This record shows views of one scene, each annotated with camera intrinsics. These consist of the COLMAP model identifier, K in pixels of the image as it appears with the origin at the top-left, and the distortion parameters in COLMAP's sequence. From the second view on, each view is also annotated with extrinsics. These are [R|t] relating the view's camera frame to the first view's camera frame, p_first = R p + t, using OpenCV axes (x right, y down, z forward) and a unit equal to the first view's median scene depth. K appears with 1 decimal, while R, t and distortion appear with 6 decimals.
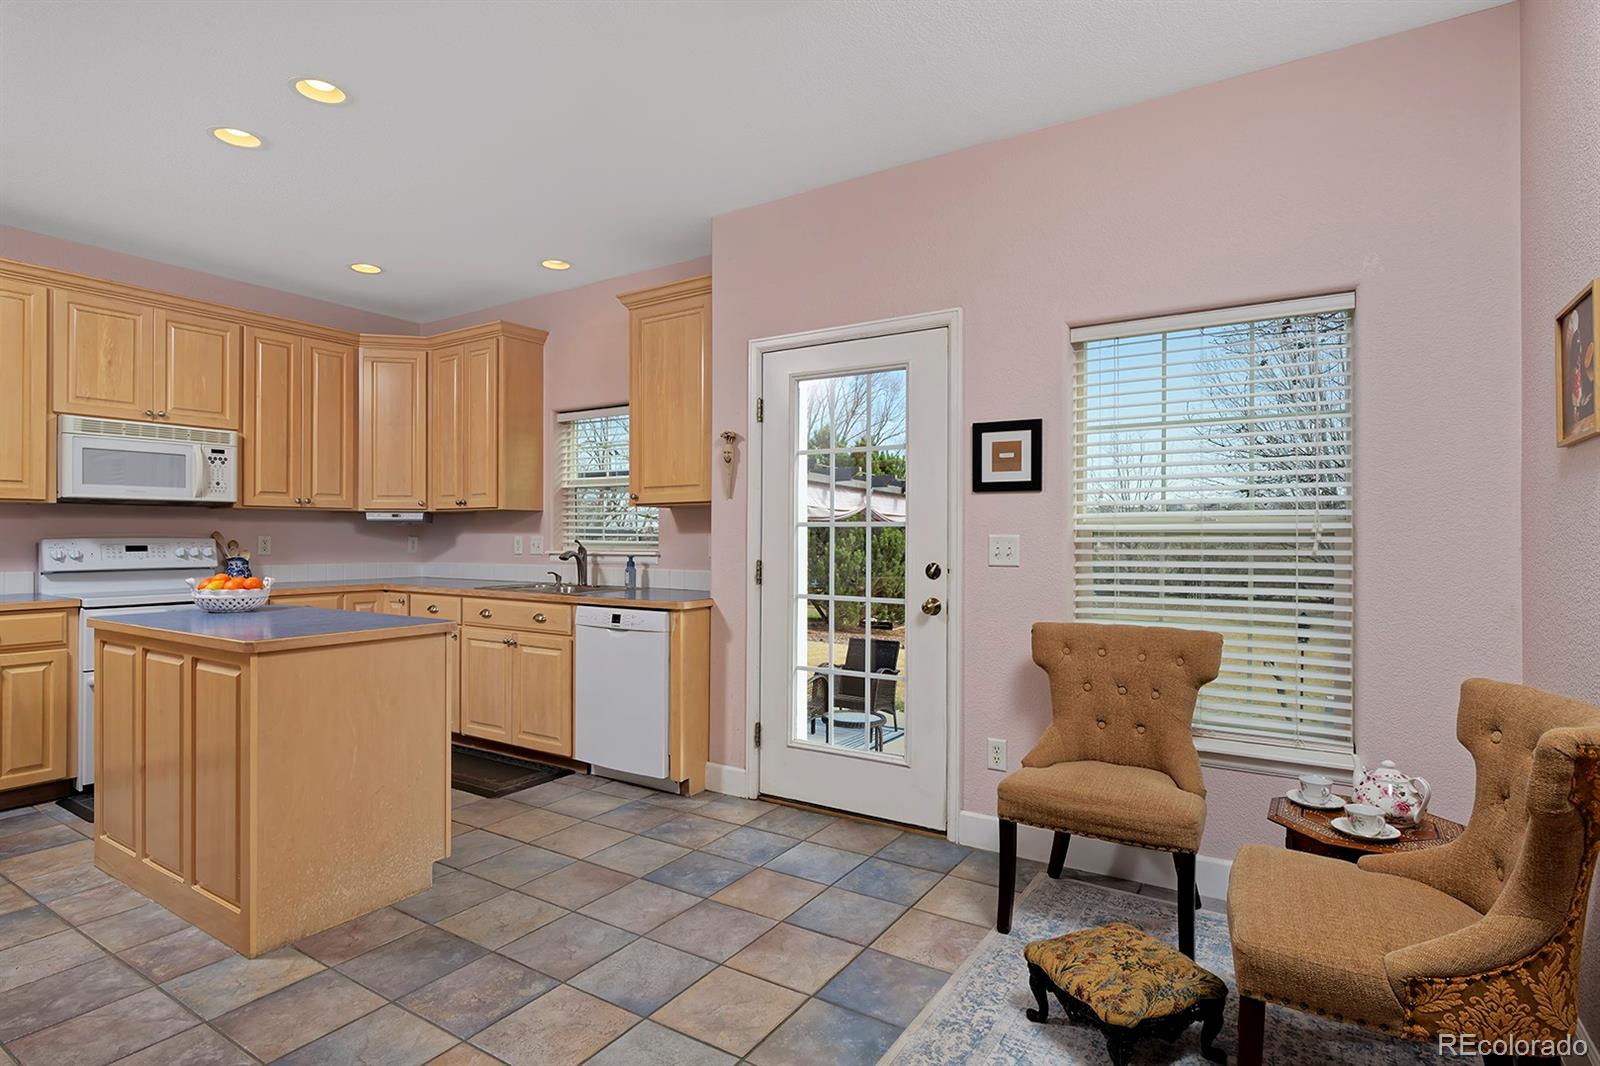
lens RADIAL K [[811.7, 0, 808.2], [0, 811.7, 533.3], [0, 0, 1]] dist [-0.004104, -0.001055]
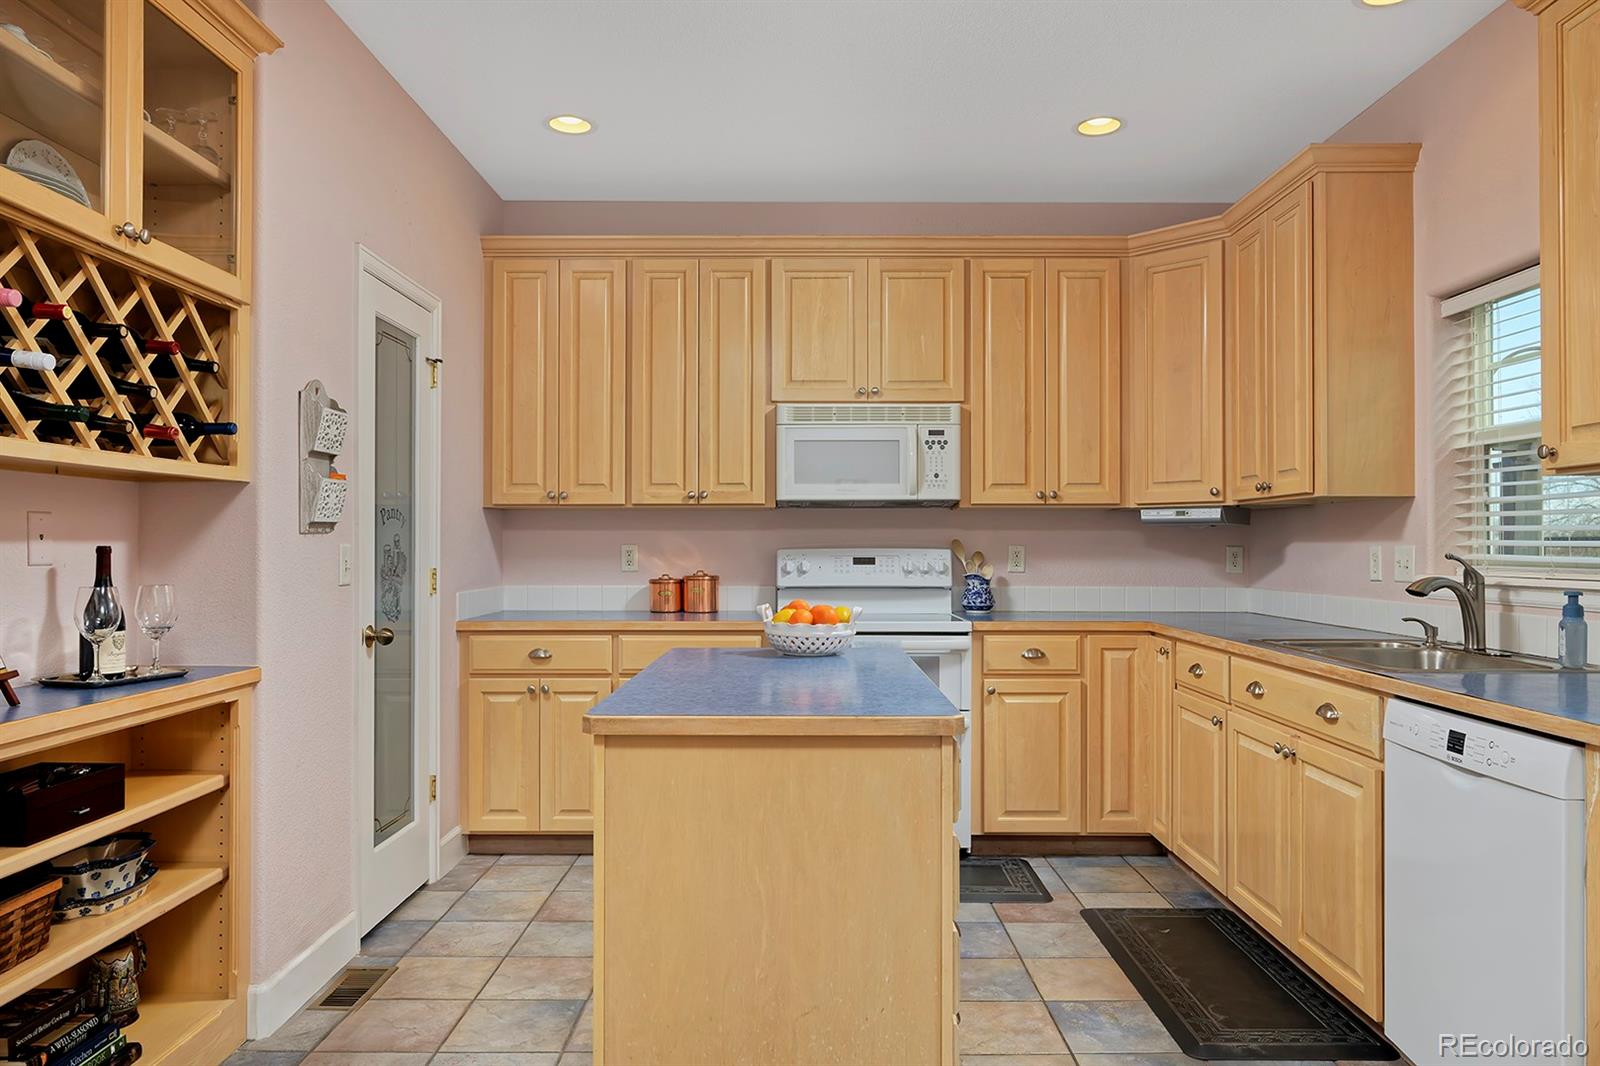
lens RADIAL K [[1084.5, 0, 796.4], [0, 1084.5, 538.2], [0, 0, 1]] dist [-0.002845, -0.004202]
pose [[0.529051, -0.005979, -0.848569, 0.054740], [0.003457, 0.999982, -0.004891, 0.000881], [0.848583, -0.000346, 0.529063, 0.377213]]
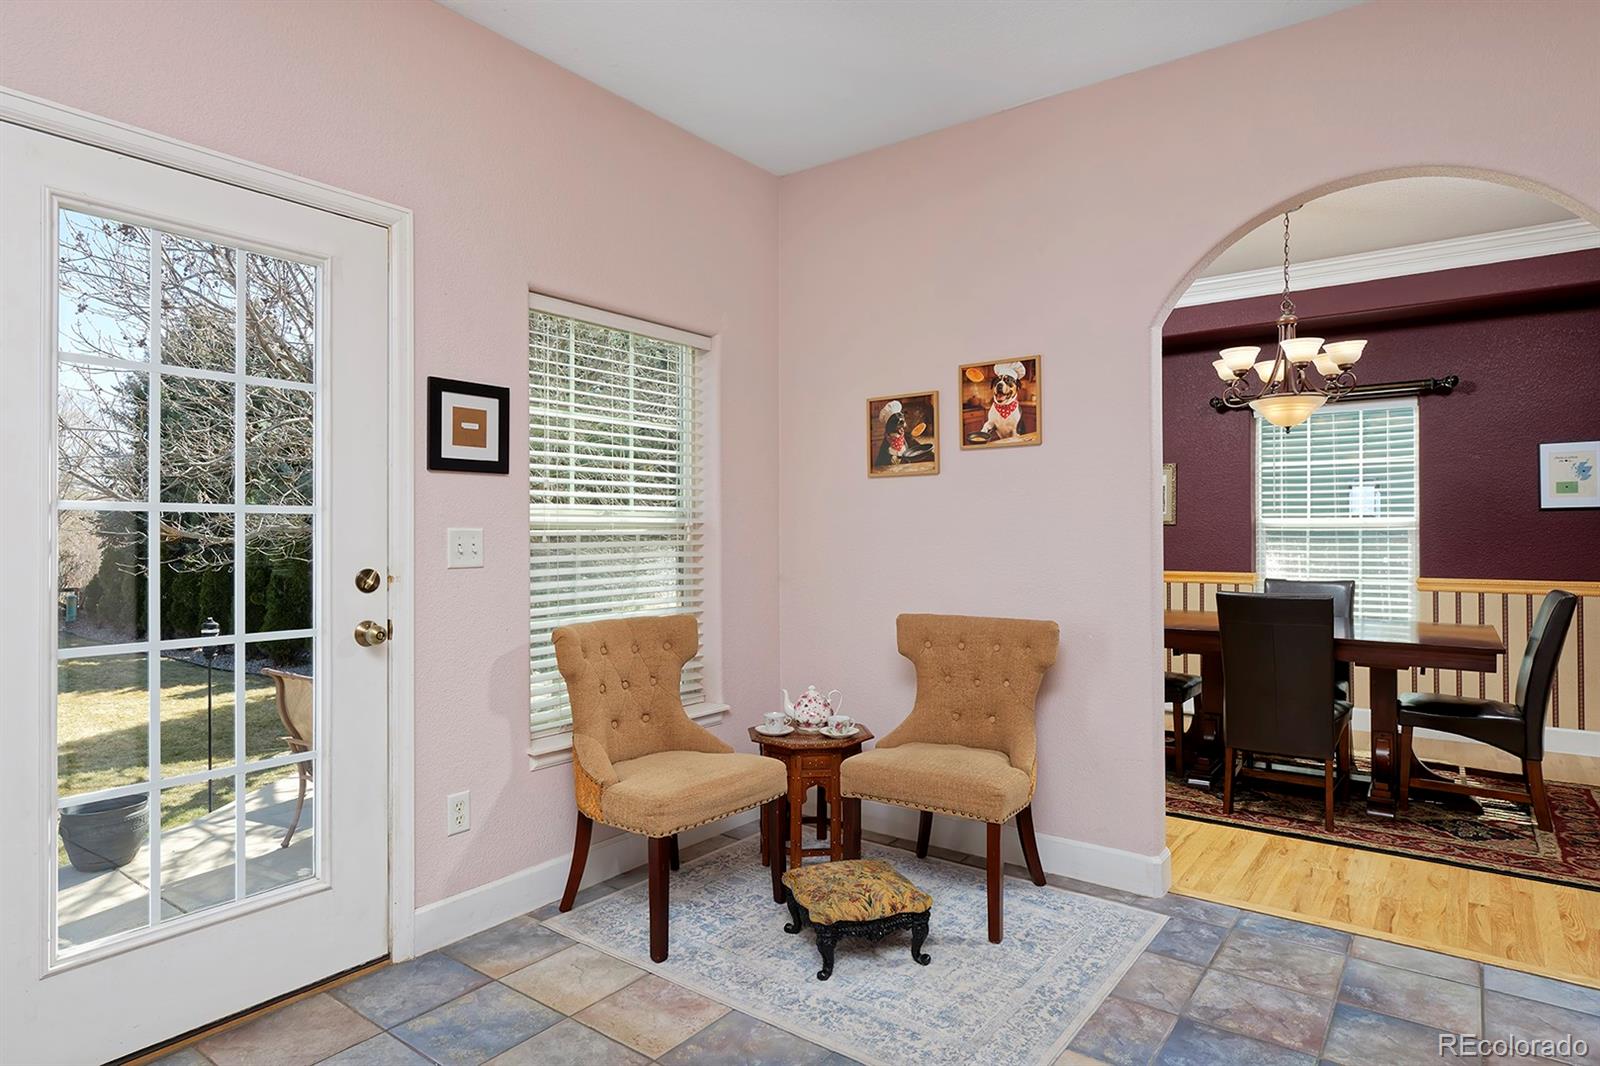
lens RADIAL K [[887.8, 0, 800.0], [0, 887.8, 533.0], [0, 0, 1]] dist [-0.003673, 0.001738]
pose [[0.082335, -0.001205, 0.996604, -0.428678], [-0.000273, 0.999999, 0.001231, 0.004497], [-0.996605, -0.000373, 0.082334, 0.449289]]
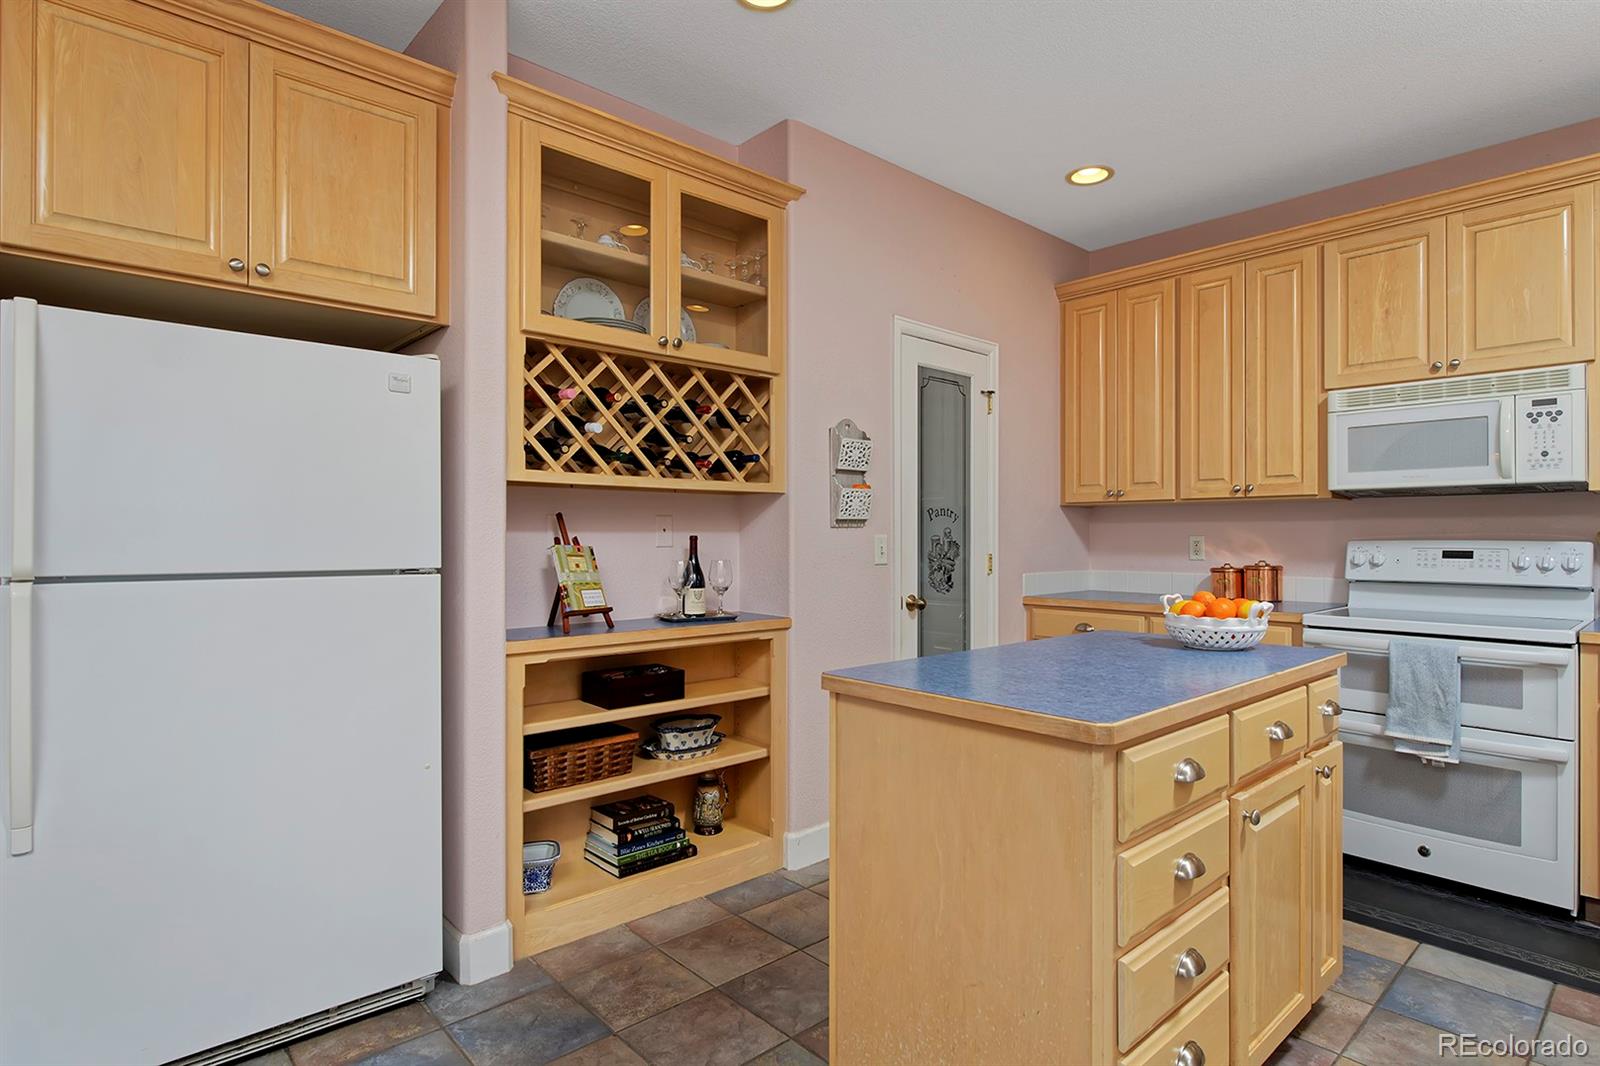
lens RADIAL K [[830.1, 0, 800.0], [0, 830.1, 533.0], [0, 0, 1]] dist [-0.002432, -0.001127]
pose [[-0.265187, -0.004056, -0.964188, 0.040621], [0.001527, 0.999988, -0.004627, 0.001902], [0.964196, -0.002699, -0.265178, 0.644340]]
